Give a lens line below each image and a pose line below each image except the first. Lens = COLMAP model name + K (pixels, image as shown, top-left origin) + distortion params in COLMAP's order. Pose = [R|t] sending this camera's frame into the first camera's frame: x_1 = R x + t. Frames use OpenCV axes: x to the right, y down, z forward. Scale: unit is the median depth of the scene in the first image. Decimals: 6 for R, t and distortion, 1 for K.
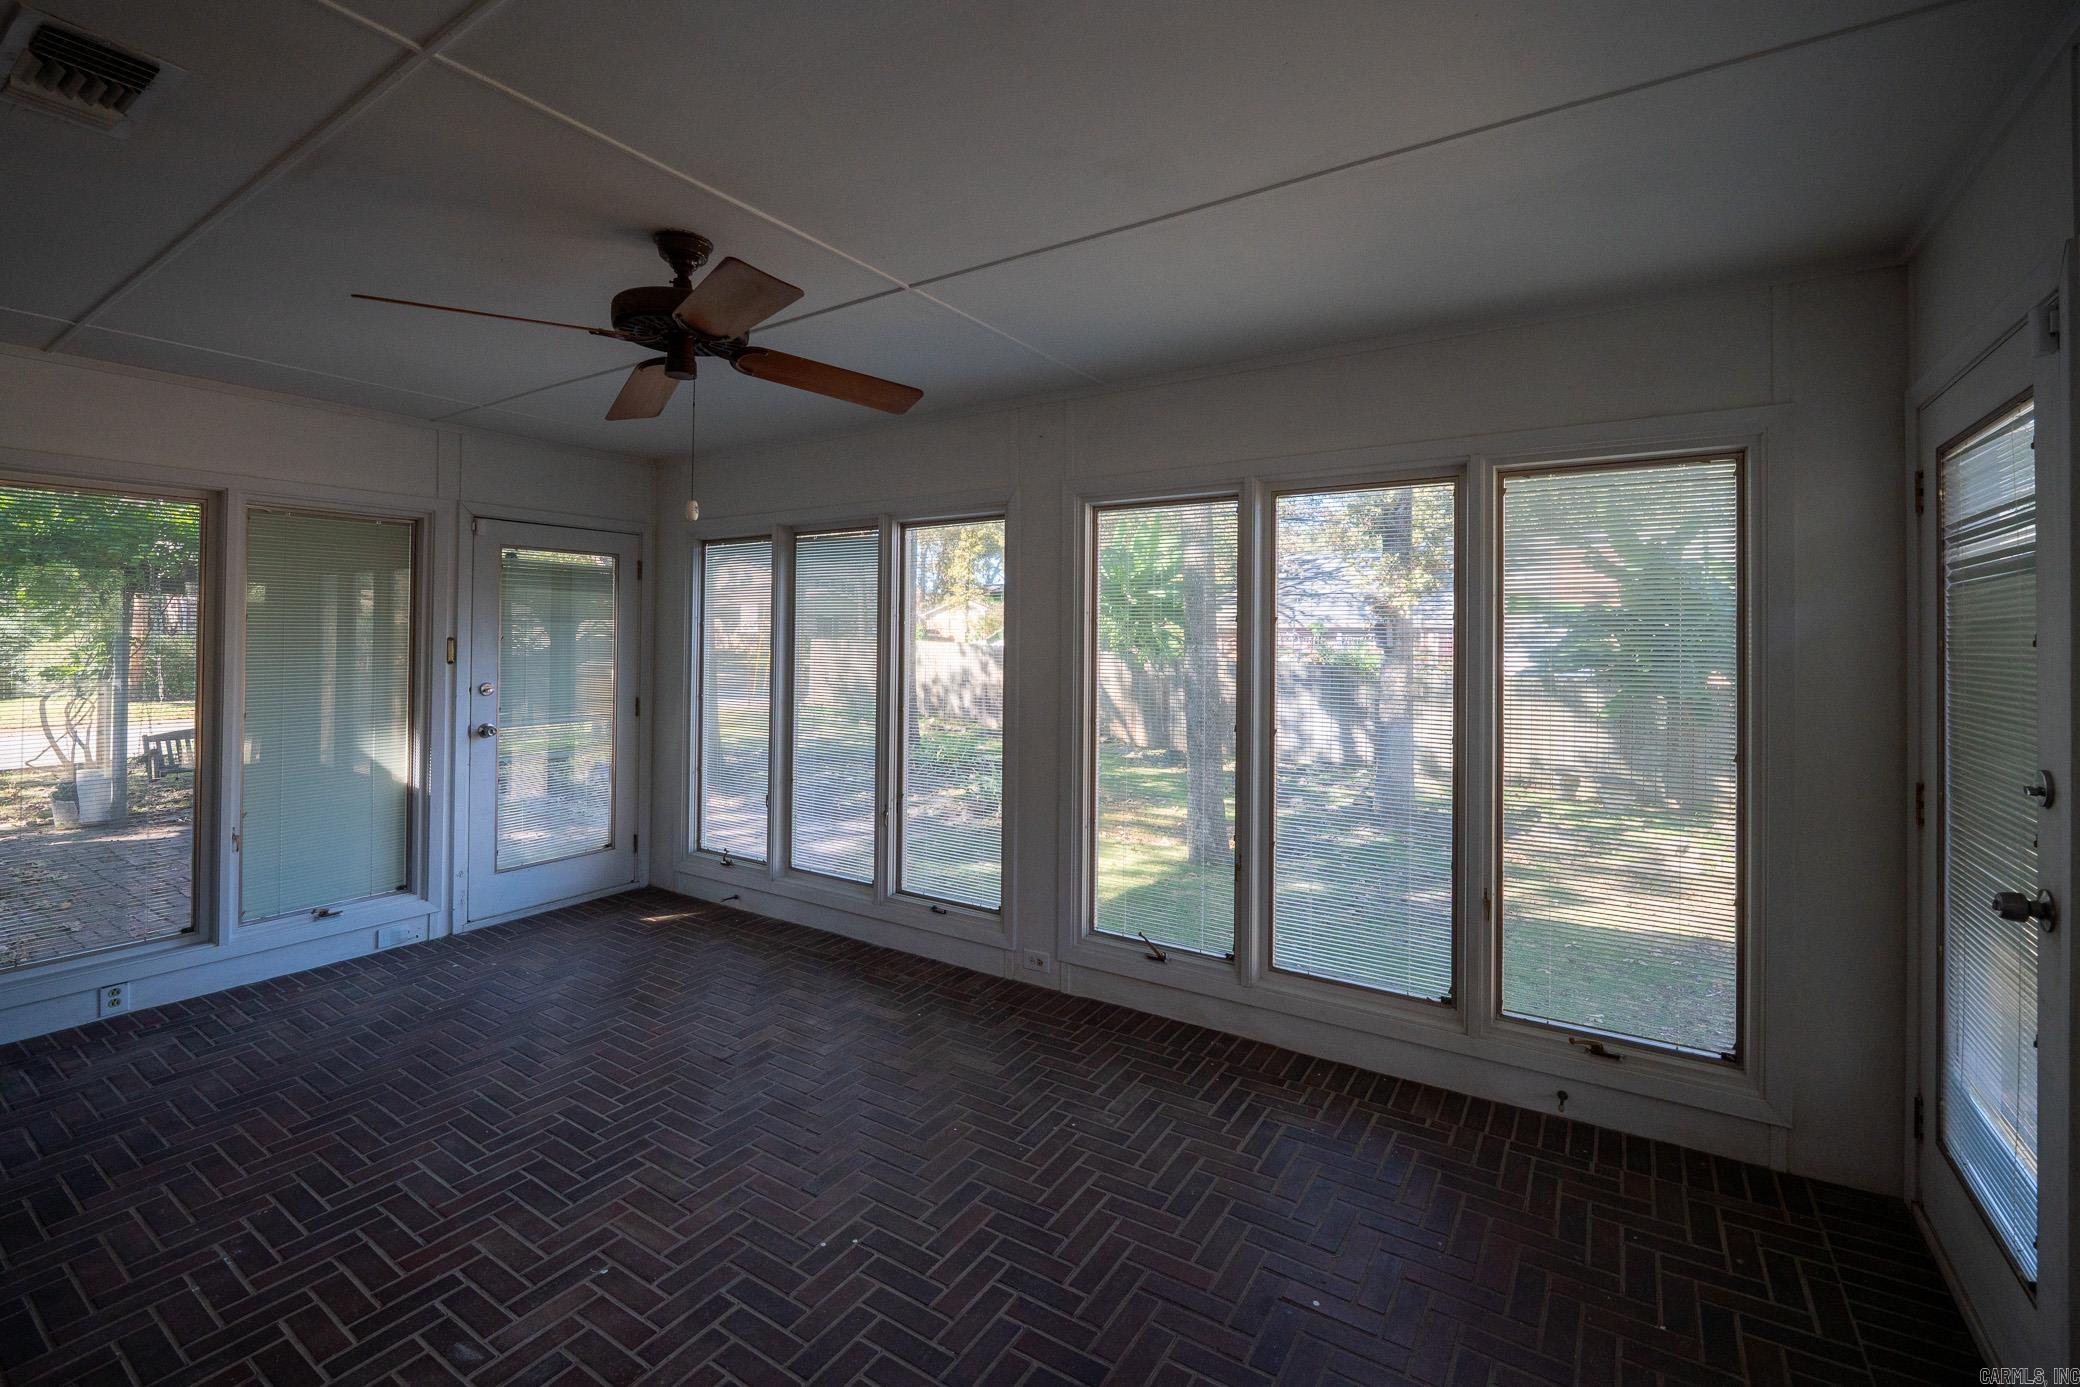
lens RADIAL K [[876.2, 0, 1047.1], [0, 876.2, 632.4], [0, 0, 1]] dist [-0.000936, -0.005912]
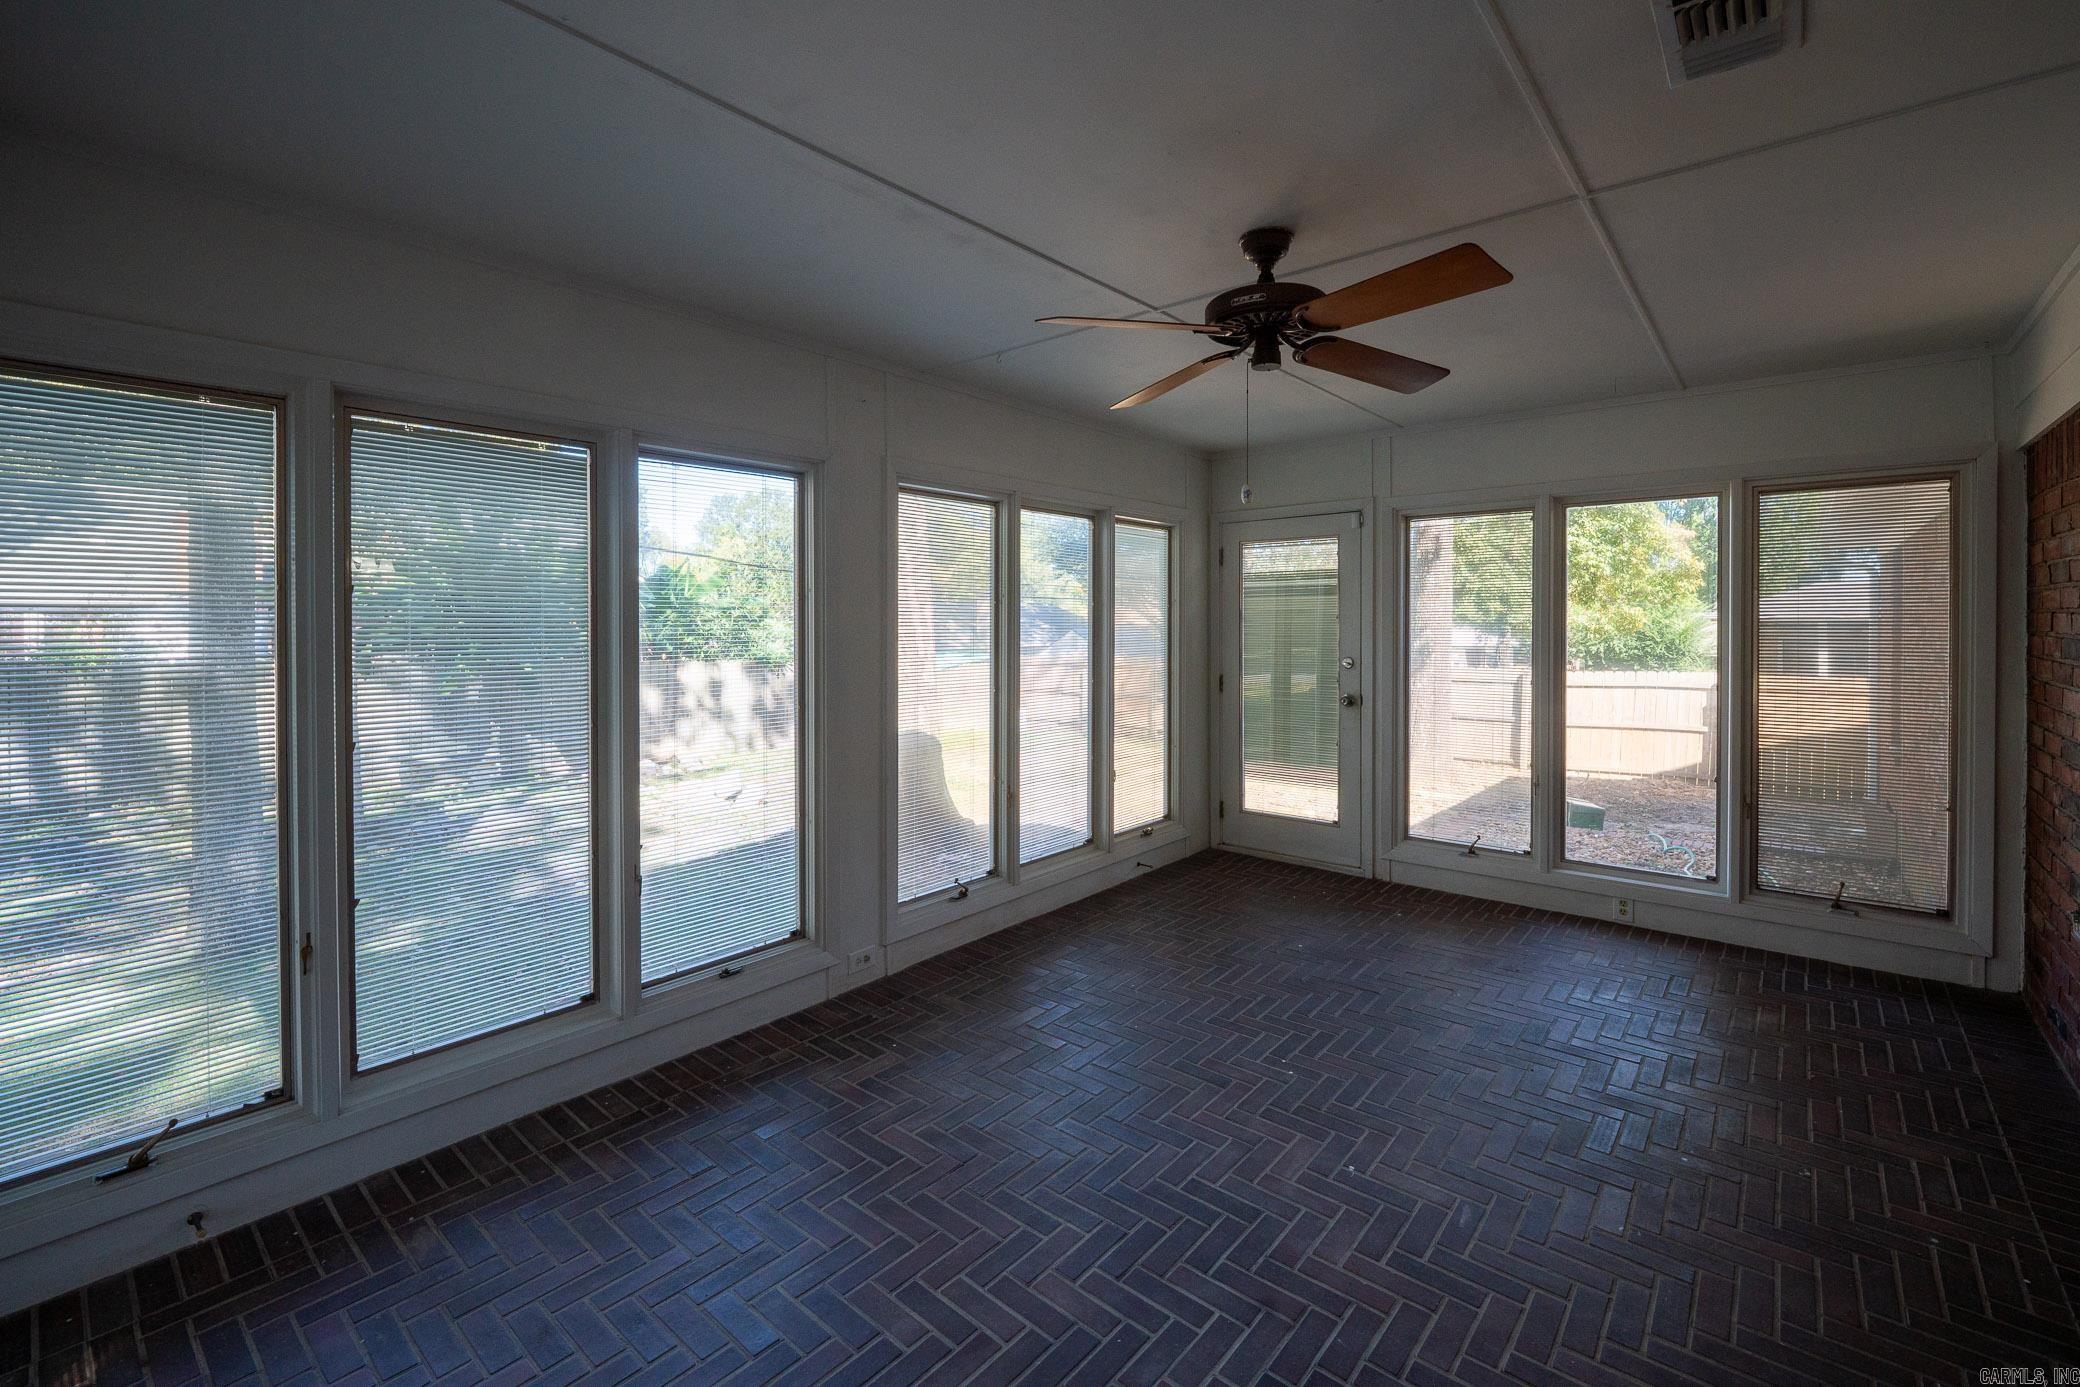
lens RADIAL K [[902.8, 0, 1043.6], [0, 902.8, 627.0], [0, 0, 1]] dist [-0.002259, -0.000419]
pose [[0.130968, -0.013439, 0.991295, -0.962784], [-0.004984, 0.999887, 0.014214, 0.002987], [-0.991374, -0.006803, 0.130886, 0.696531]]
